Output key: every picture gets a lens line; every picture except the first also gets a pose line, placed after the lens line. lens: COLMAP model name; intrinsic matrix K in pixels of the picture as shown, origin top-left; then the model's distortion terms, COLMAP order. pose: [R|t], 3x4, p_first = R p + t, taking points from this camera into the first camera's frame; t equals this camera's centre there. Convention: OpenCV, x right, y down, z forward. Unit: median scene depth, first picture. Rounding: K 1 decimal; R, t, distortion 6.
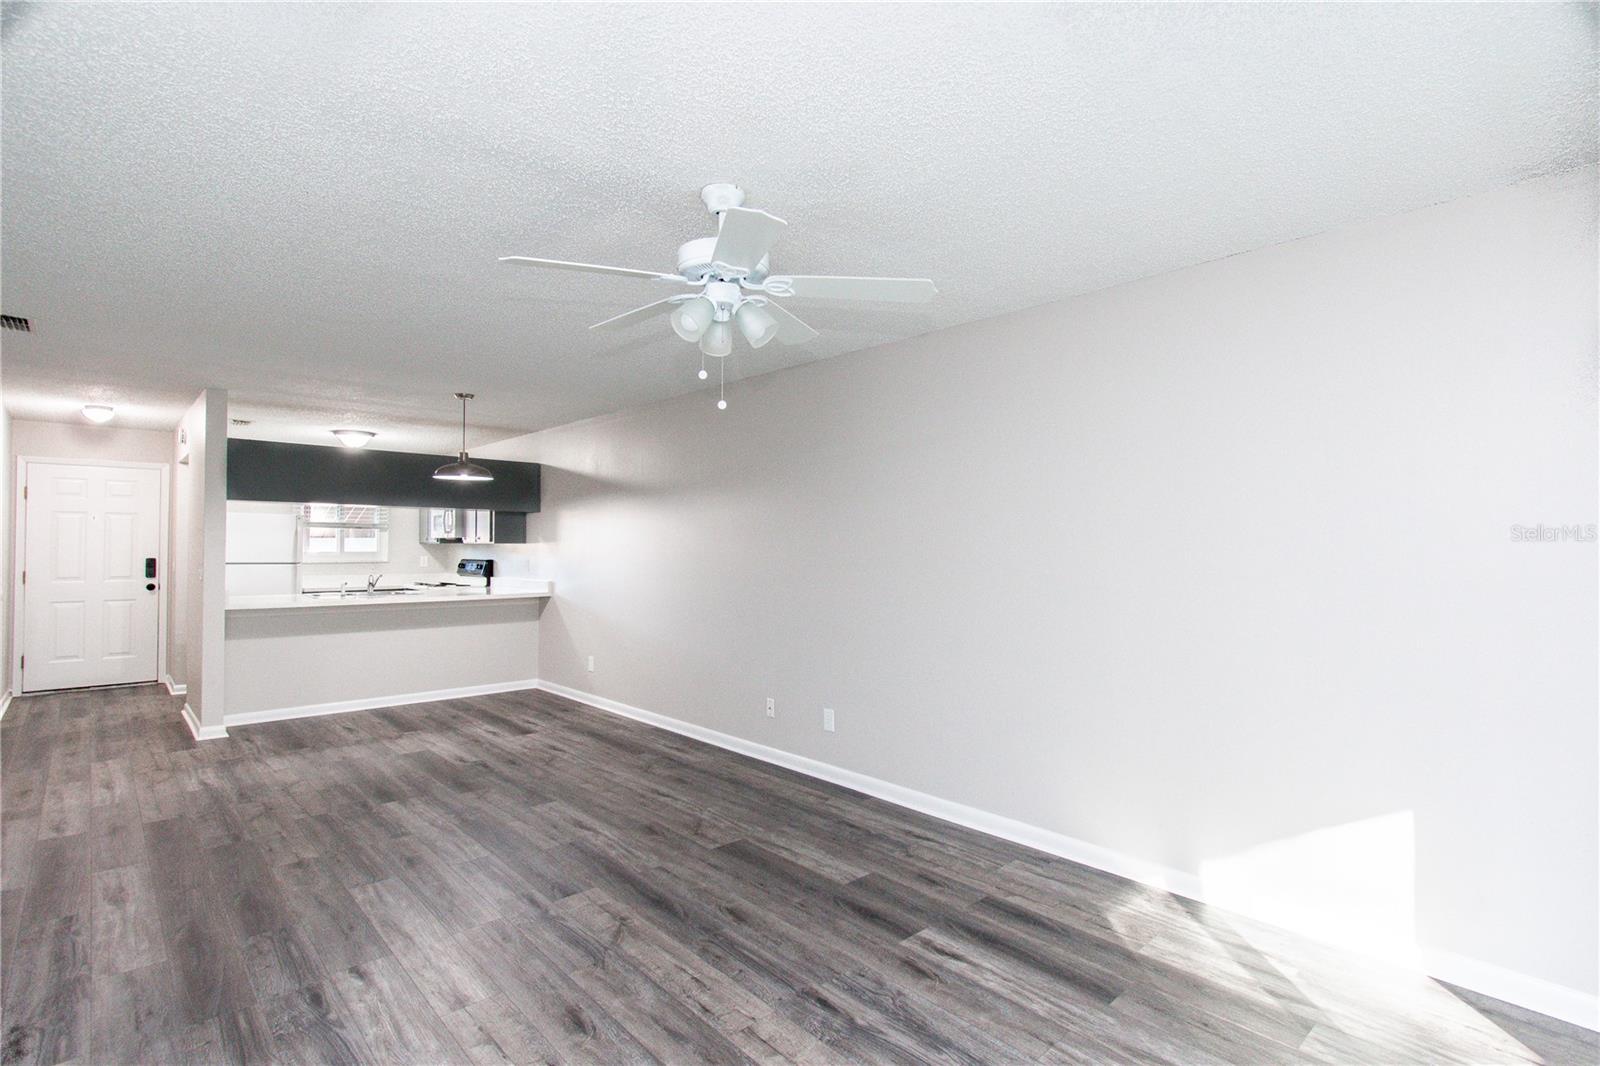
lens RADIAL K [[767.7, 0, 800.7], [0, 767.7, 531.3], [0, 0, 1]] dist [0.005543, -0.003946]
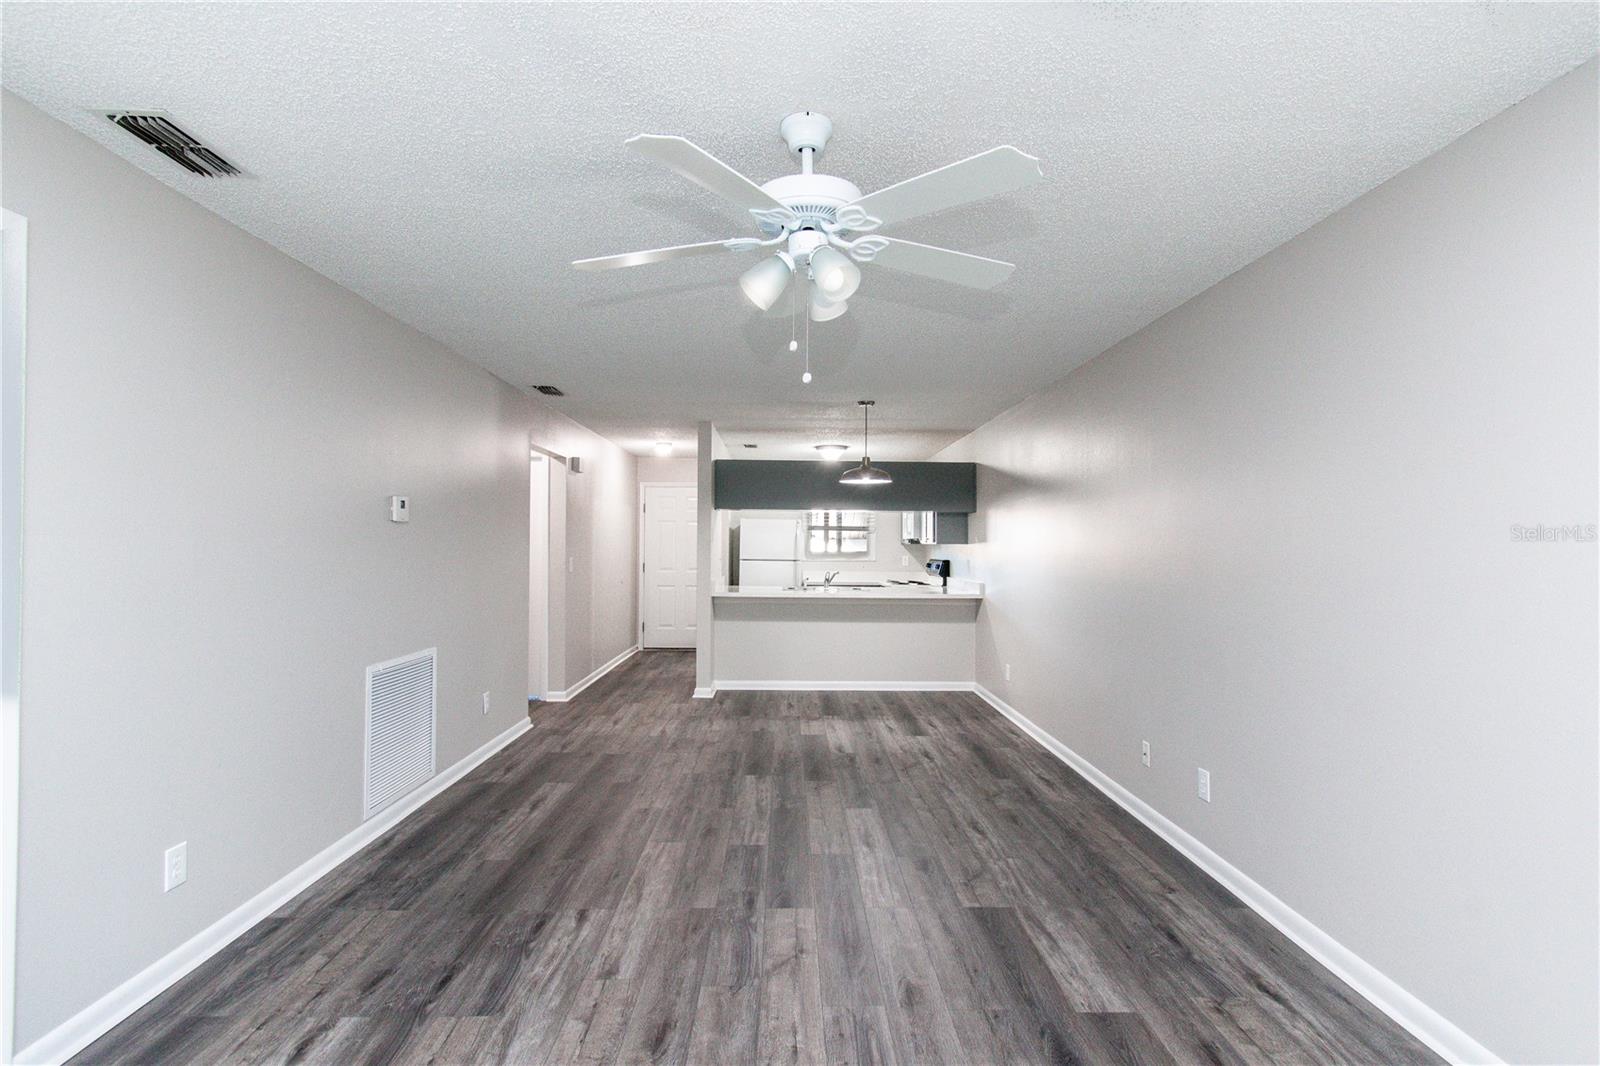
lens RADIAL K [[767.7, 0, 802.6], [0, 767.7, 536.7], [0, 0, 1]] dist [0.005543, -0.003946]
pose [[0.748081, -0.005289, -0.663586, 0.244135], [0.008876, 0.999959, 0.002036, 0.003911], [0.663548, -0.007413, 0.748097, 0.201097]]
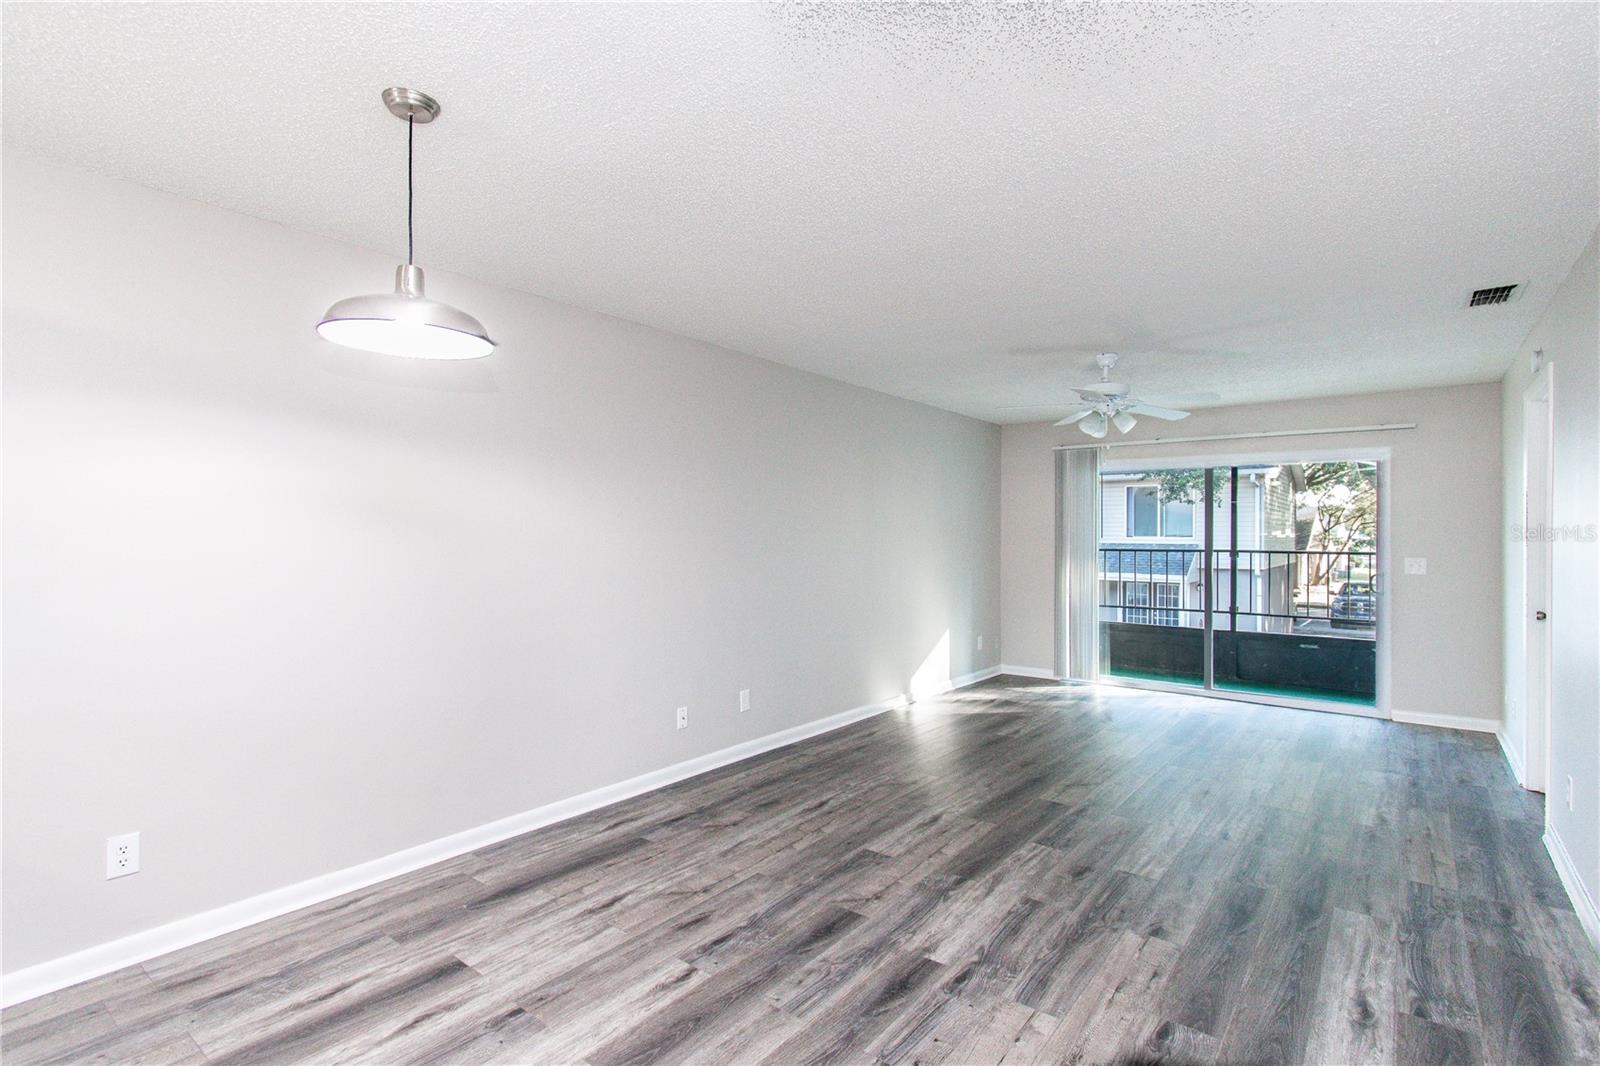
lens RADIAL K [[767.7, 0, 805.2], [0, 767.7, 531.7], [0, 0, 1]] dist [0.005543, -0.003946]
pose [[-0.160055, -0.000681, 0.987108, -1.031968], [-0.024020, 0.999706, -0.003205, 0.017805], [-0.986816, -0.024223, -0.160025, 1.115782]]
